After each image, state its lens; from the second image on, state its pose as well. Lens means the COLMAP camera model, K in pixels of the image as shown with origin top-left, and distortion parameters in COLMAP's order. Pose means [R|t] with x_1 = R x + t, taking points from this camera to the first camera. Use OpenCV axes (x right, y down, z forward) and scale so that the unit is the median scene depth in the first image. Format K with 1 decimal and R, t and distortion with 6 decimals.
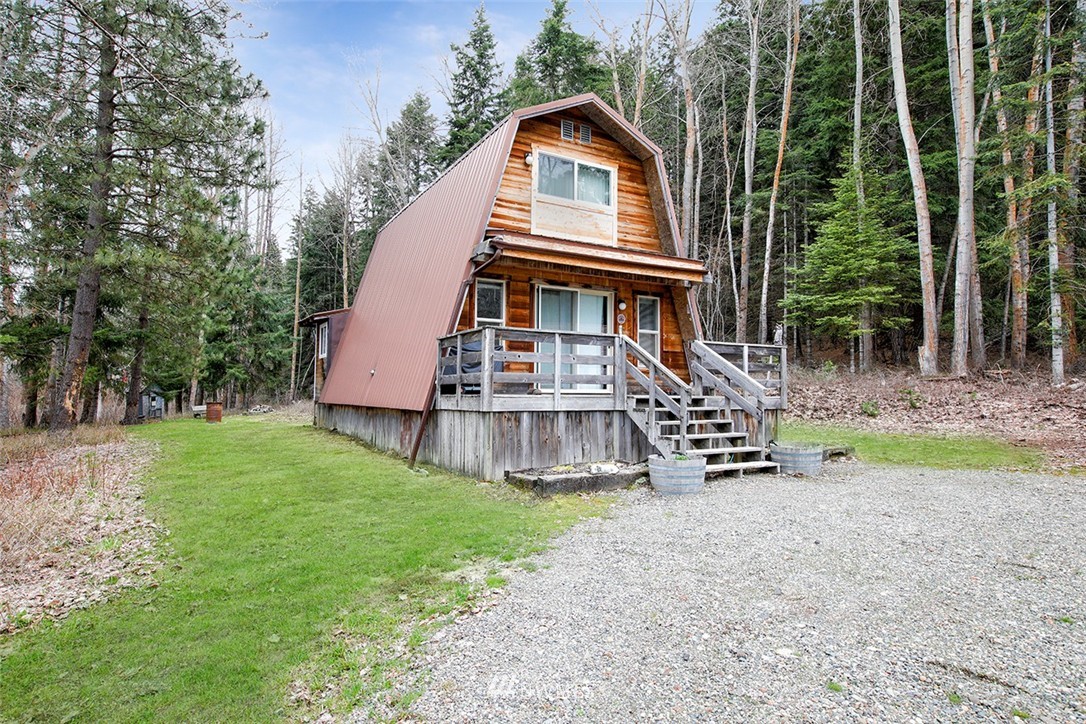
lens RADIAL K [[619.6, 0, 542.1], [0, 619.6, 376.1], [0, 0, 1]] dist [-0.001041, 0.000259]
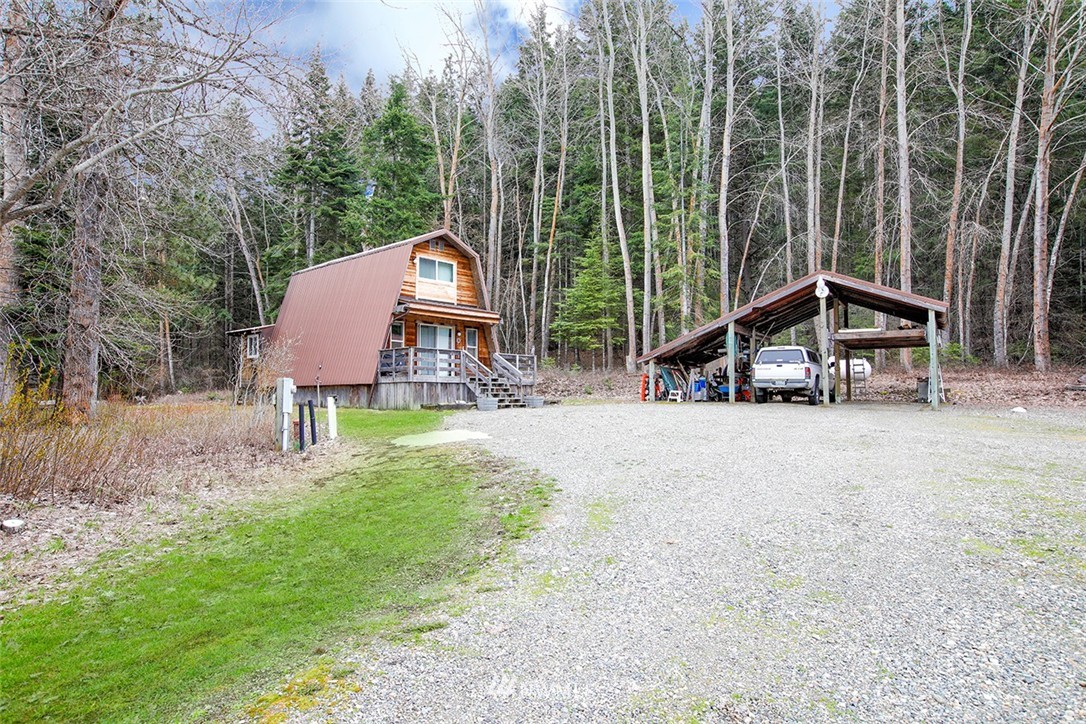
lens RADIAL K [[788.6, 0, 543.0], [0, 788.6, 362.0], [0, 0, 1]] dist [-0.001128, -0.000190]
pose [[0.956534, 0.011110, 0.291408, -0.364742], [-0.002968, 0.999593, -0.028368, 0.048566], [-0.291605, 0.026270, 0.956178, -1.554876]]
